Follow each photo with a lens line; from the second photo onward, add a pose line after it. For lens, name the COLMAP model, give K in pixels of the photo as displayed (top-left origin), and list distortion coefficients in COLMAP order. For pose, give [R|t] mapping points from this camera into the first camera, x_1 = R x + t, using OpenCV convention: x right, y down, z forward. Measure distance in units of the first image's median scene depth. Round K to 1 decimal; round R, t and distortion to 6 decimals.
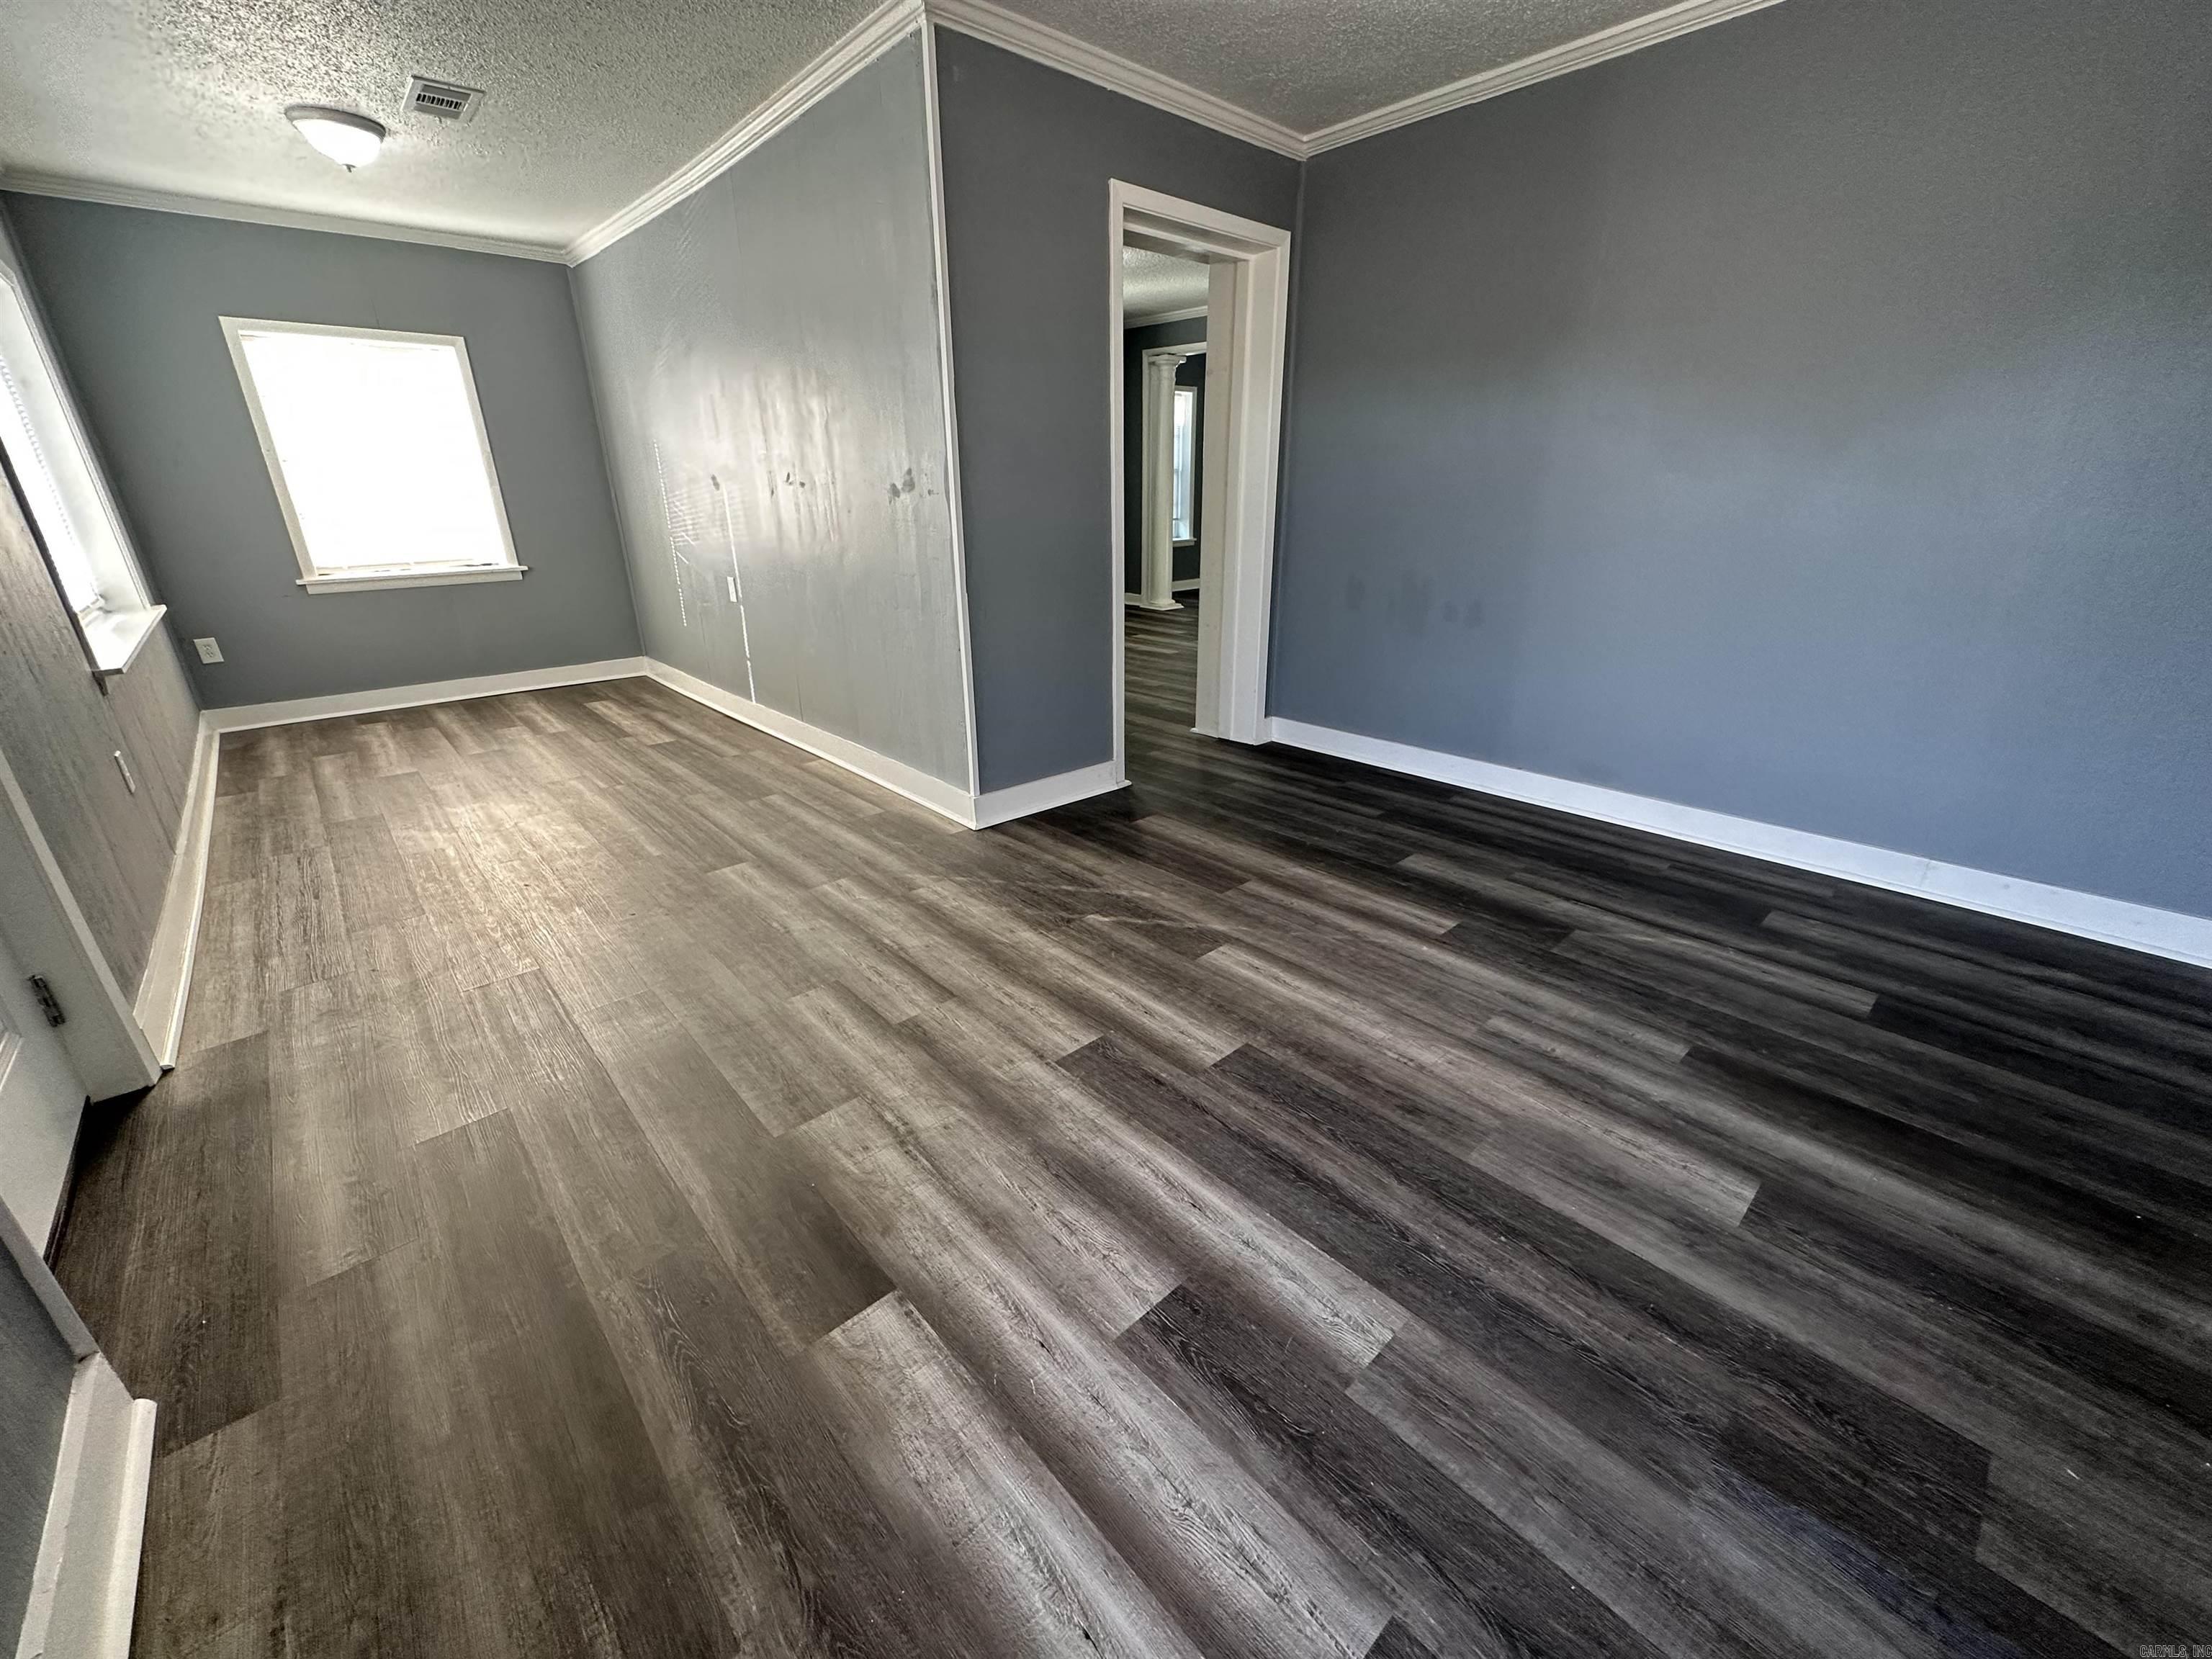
lens RADIAL K [[880.6, 0, 1104.3], [0, 880.6, 827.6], [0, 0, 1]] dist [-0.002857, 0.000219]
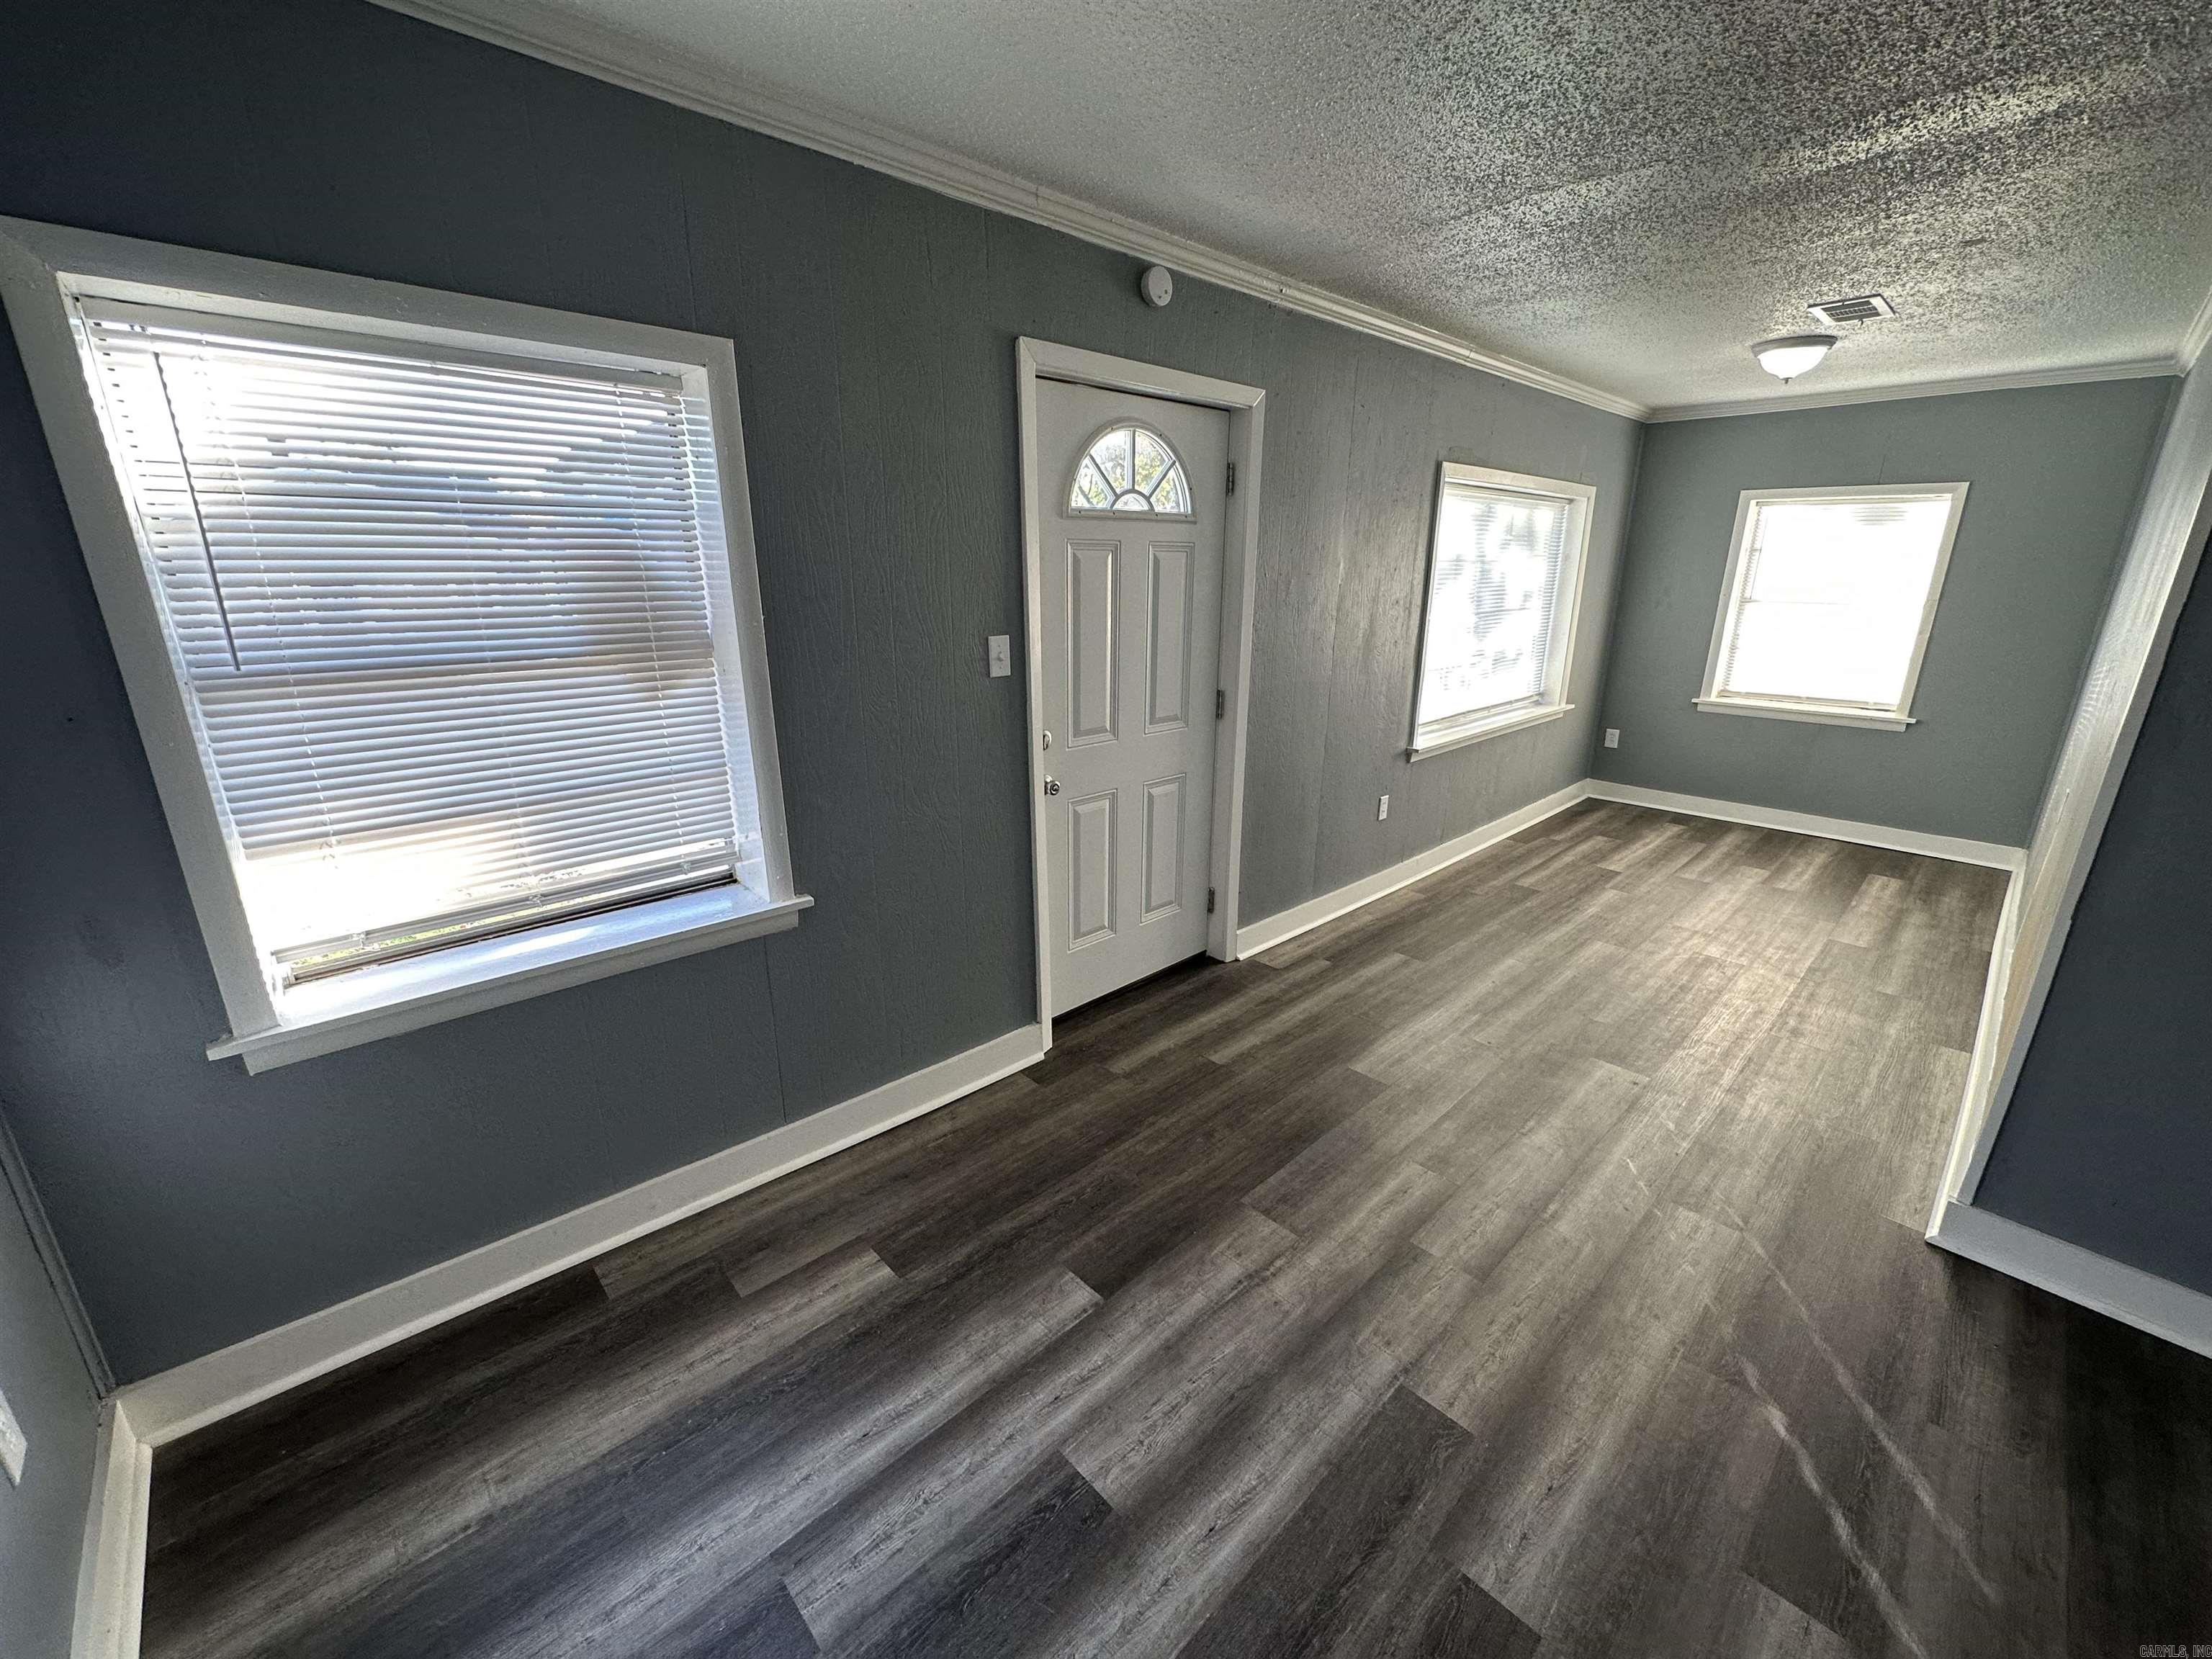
lens RADIAL K [[880.6, 0, 1104.3], [0, 880.6, 827.6], [0, 0, 1]] dist [-0.002857, 0.000219]
pose [[0.023265, 0.297636, -0.954396, 0.744582], [-0.370405, 0.889278, 0.268299, -0.439706], [0.928579, 0.347271, 0.130935, 0.475210]]
